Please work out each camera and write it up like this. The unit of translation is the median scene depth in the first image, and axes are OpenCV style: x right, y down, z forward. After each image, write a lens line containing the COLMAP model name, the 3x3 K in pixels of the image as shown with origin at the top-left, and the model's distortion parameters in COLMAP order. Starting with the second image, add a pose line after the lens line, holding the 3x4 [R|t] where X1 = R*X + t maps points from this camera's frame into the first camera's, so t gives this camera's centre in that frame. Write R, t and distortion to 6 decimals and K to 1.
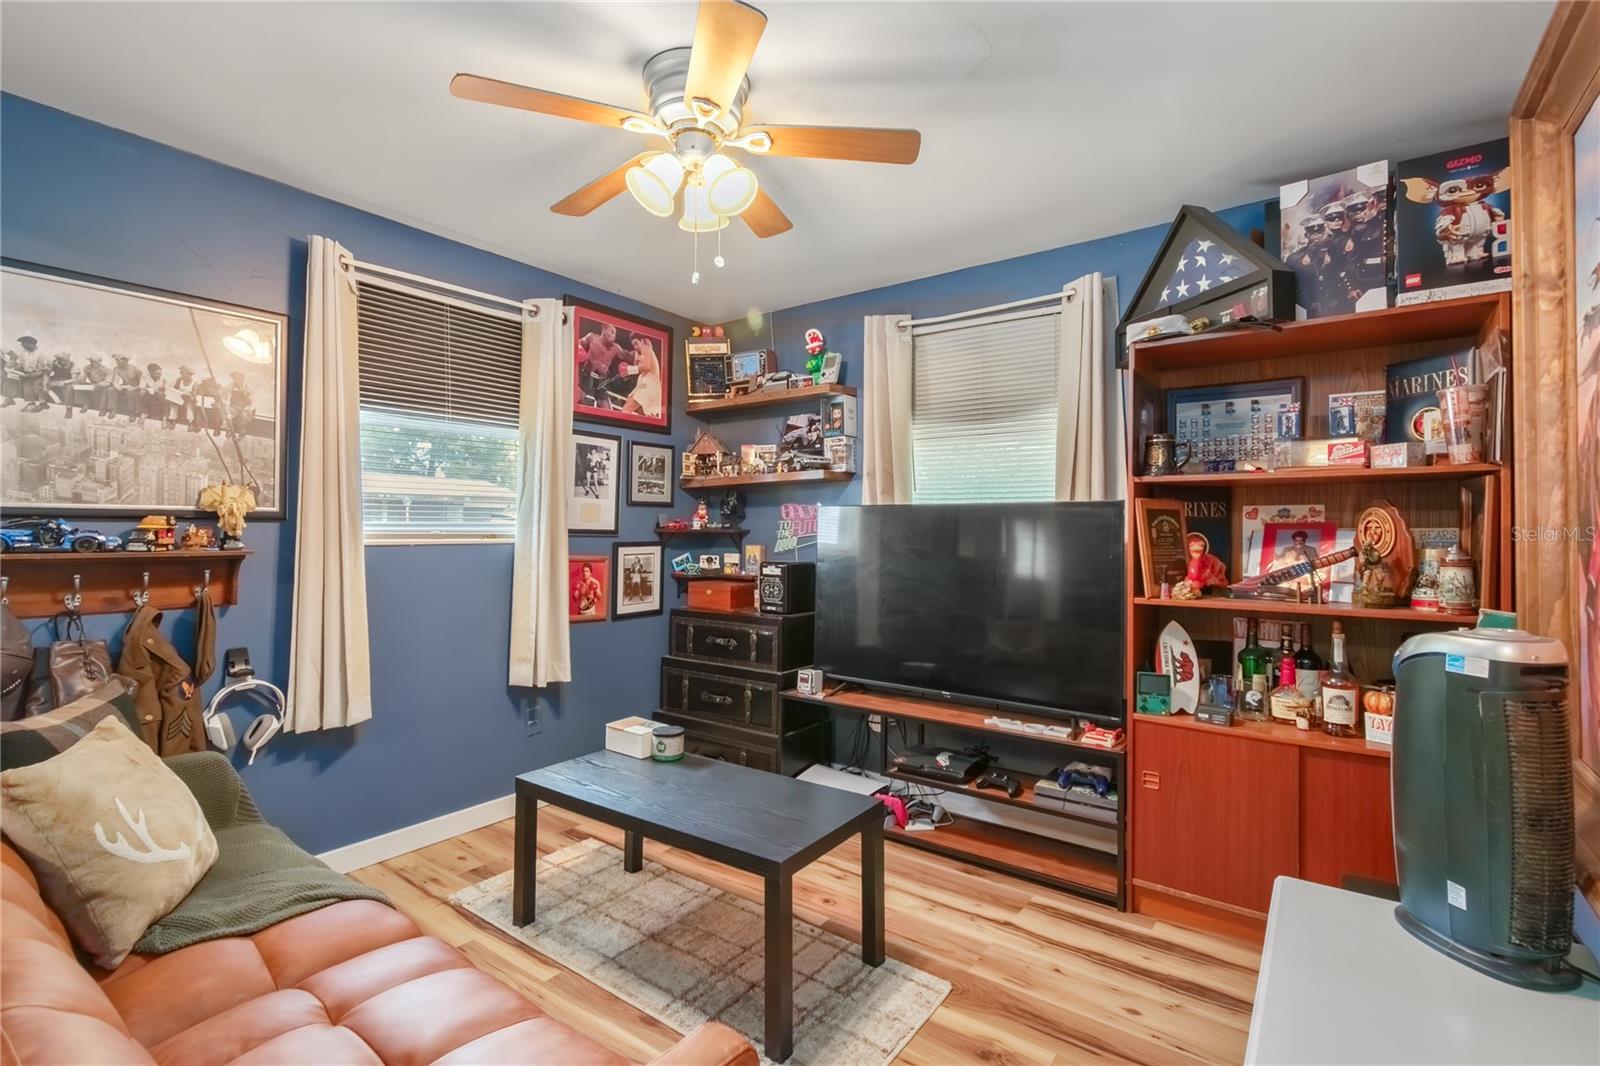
lens RADIAL K [[726.2, 0, 811.1], [0, 726.2, 525.7], [0, 0, 1]] dist [0.004298, -0.001552]
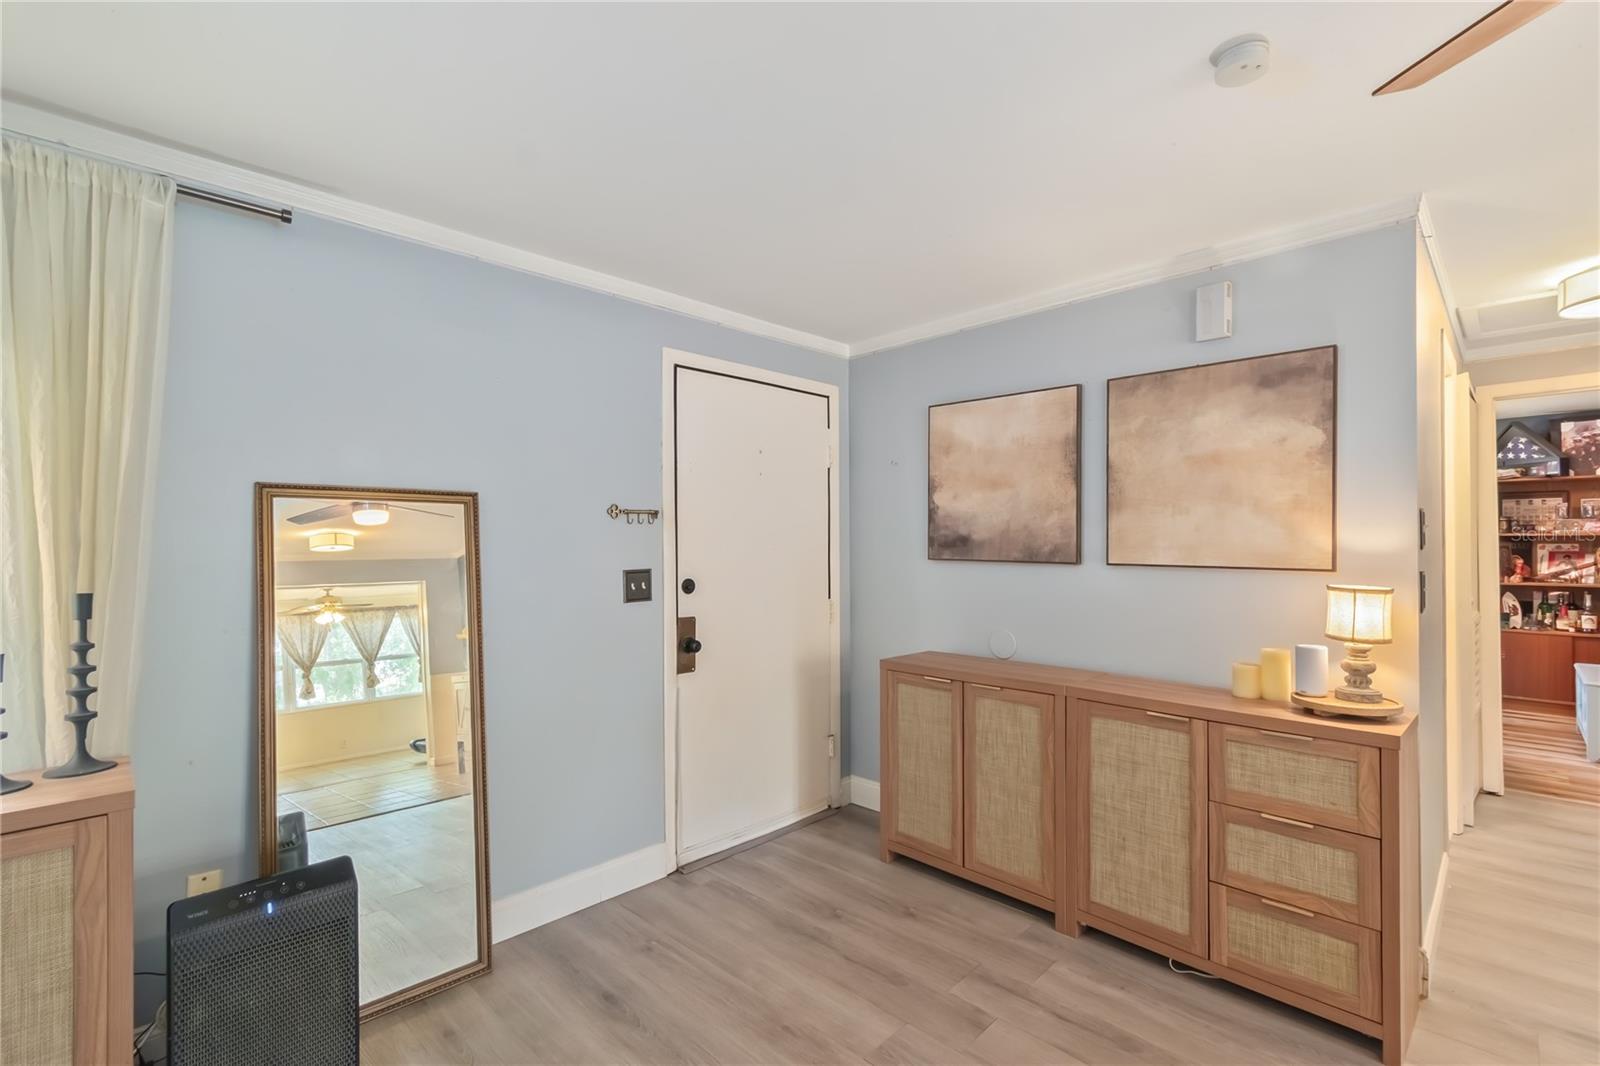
lens RADIAL K [[726.2, 0, 800.7], [0, 726.2, 540.0], [0, 0, 1]] dist [0.004298, -0.001552]
pose [[0.989712, -0.005099, -0.142981, -1.570282], [0.005049, 0.999987, -0.000715, -0.055498], [0.142983, -0.000014, 0.989725, -1.840873]]
